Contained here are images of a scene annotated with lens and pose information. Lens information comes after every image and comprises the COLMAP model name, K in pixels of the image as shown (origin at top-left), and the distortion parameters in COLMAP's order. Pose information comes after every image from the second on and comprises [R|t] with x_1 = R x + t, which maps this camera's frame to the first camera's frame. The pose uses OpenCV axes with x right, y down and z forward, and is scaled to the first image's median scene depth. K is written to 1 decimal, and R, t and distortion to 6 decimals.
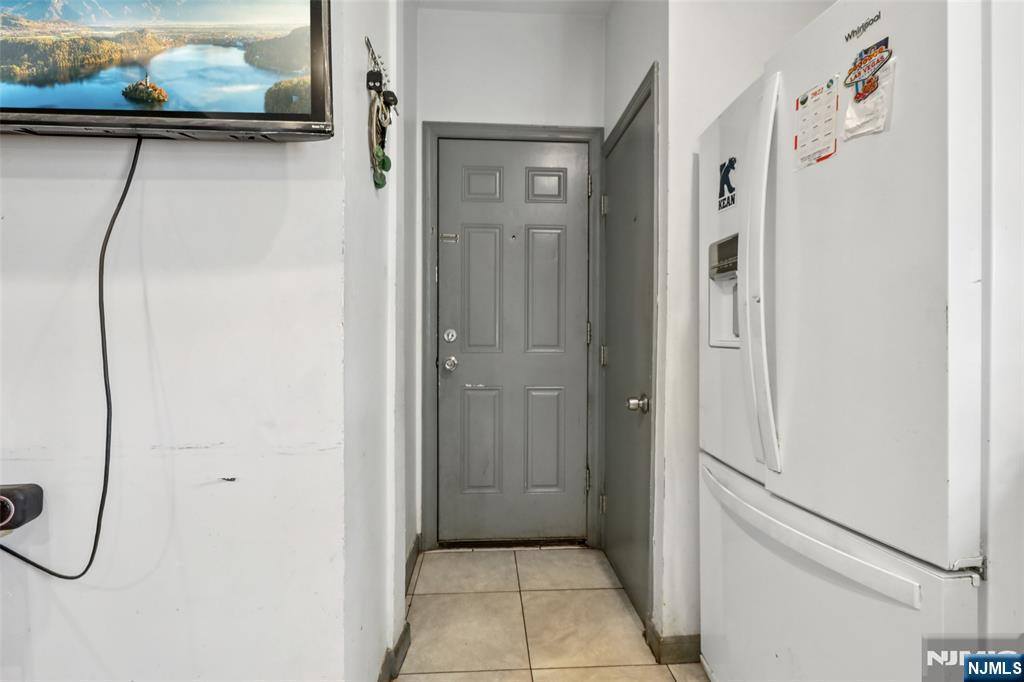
lens RADIAL K [[448.0, 0, 512.0], [0, 448.0, 341.0], [0, 0, 1]] dist [0.001248, 0.000299]
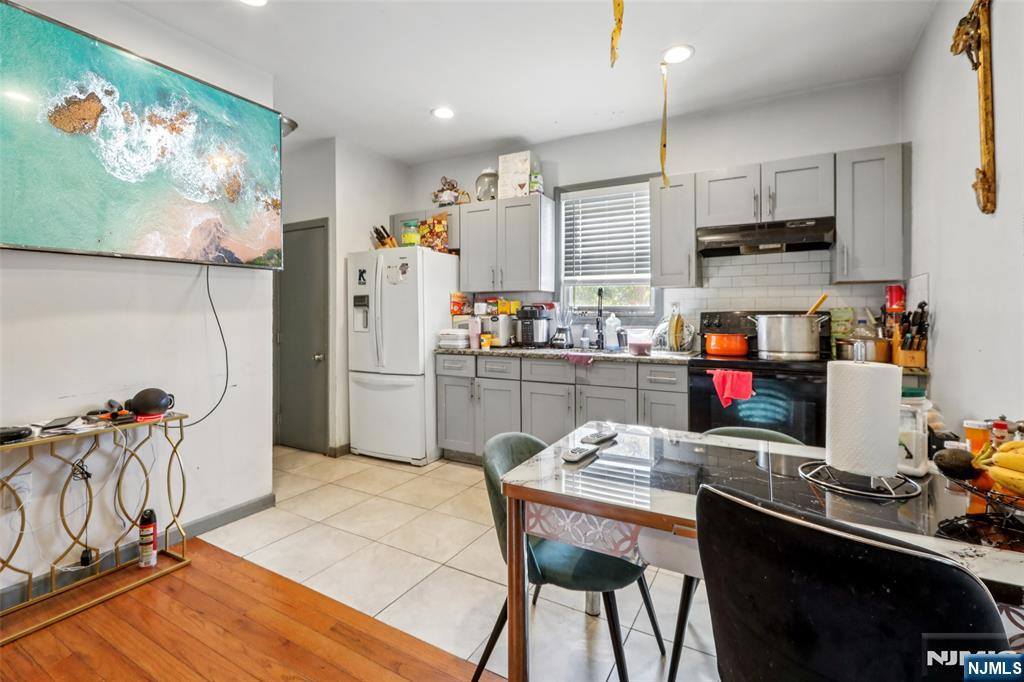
lens RADIAL K [[464.1, 0, 510.8], [0, 464.1, 318.5], [0, 0, 1]] dist [0.002028, 0.000479]
pose [[0.543011, -0.009437, 0.839672, -2.086168], [0.017842, 0.999841, -0.000302, -0.074036], [-0.839536, 0.015145, 0.543093, -1.985407]]
